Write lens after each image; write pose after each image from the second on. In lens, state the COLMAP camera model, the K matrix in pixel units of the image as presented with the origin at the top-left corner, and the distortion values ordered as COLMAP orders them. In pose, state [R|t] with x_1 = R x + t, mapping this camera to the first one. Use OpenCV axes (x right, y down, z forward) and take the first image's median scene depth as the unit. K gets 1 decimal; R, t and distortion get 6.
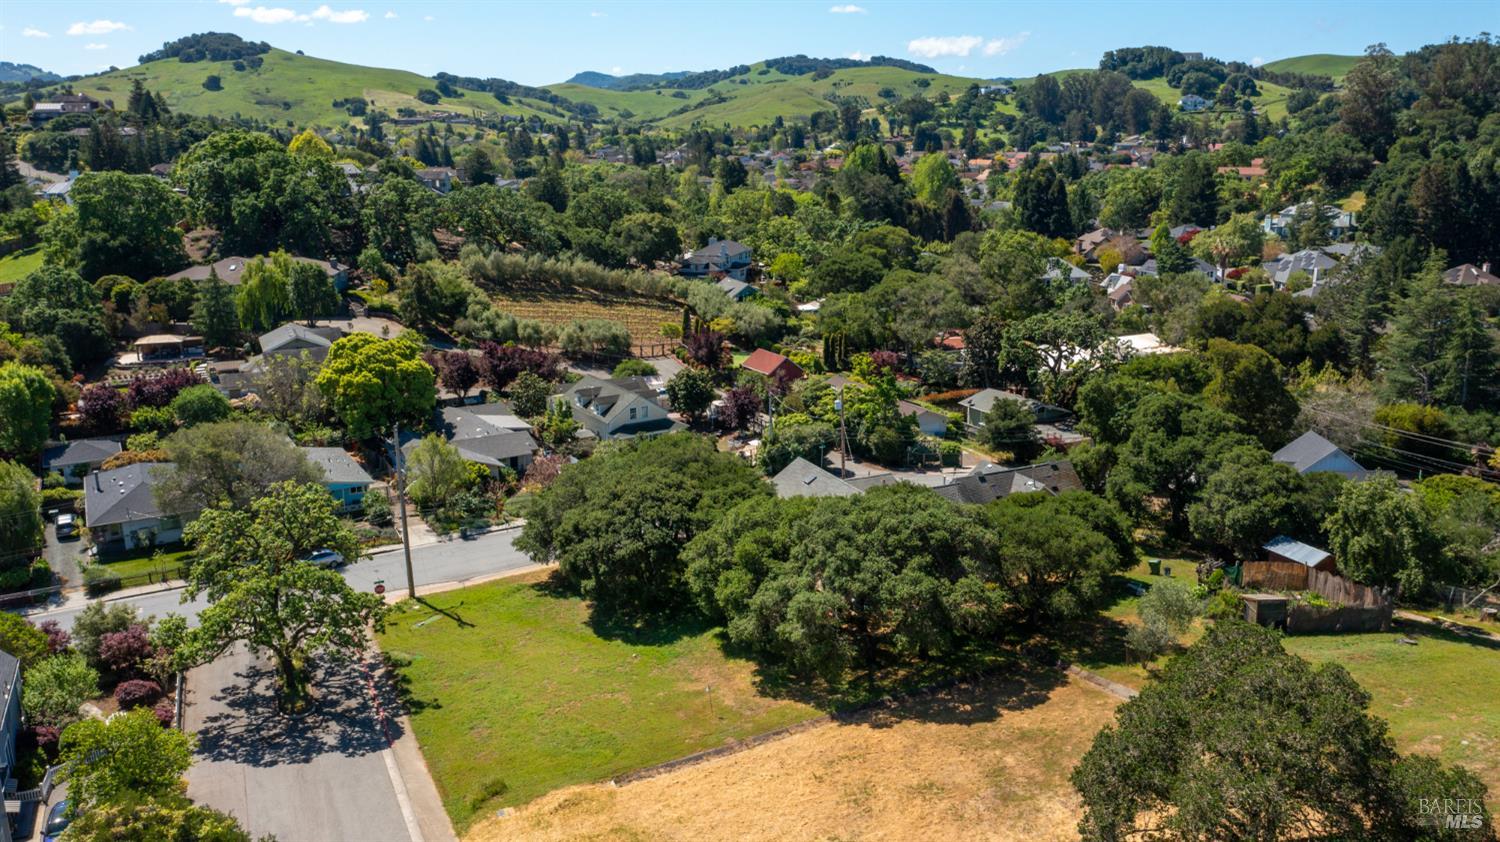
lens RADIAL K [[1177.4, 0, 758.5], [0, 1177.4, 425.3], [0, 0, 1]] dist [-0.021928, 0.012984]
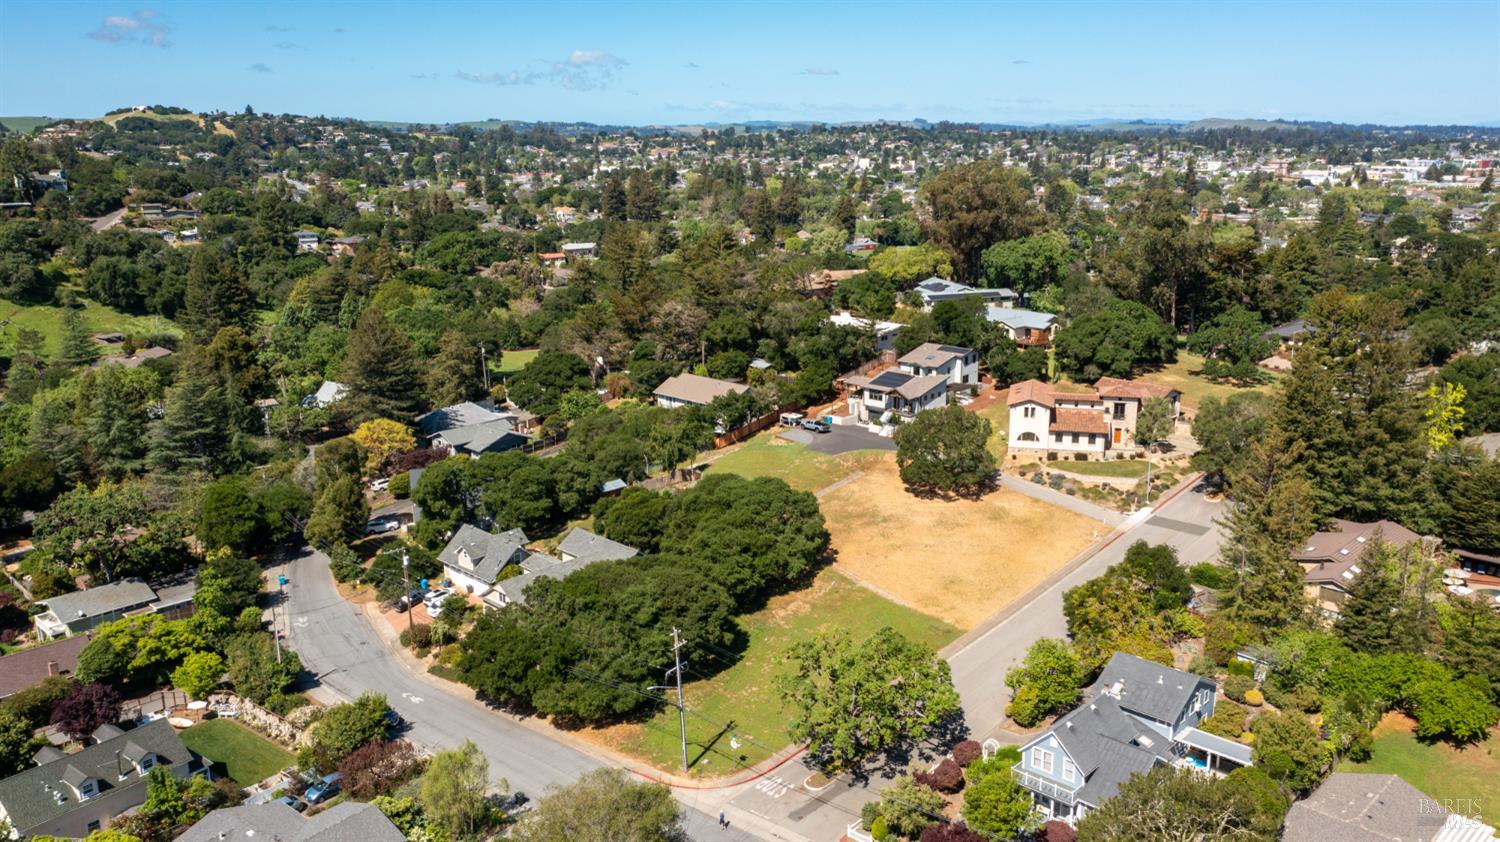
lens RADIAL K [[1177.4, 0, 746.4], [0, 1177.4, 421.5], [0, 0, 1]] dist [-0.021928, 0.012984]
pose [[-0.343420, -0.216214, 0.913955, -0.562851], [0.246441, 0.918295, 0.309842, -0.219038], [-0.906272, 0.331642, -0.262077, 0.503177]]
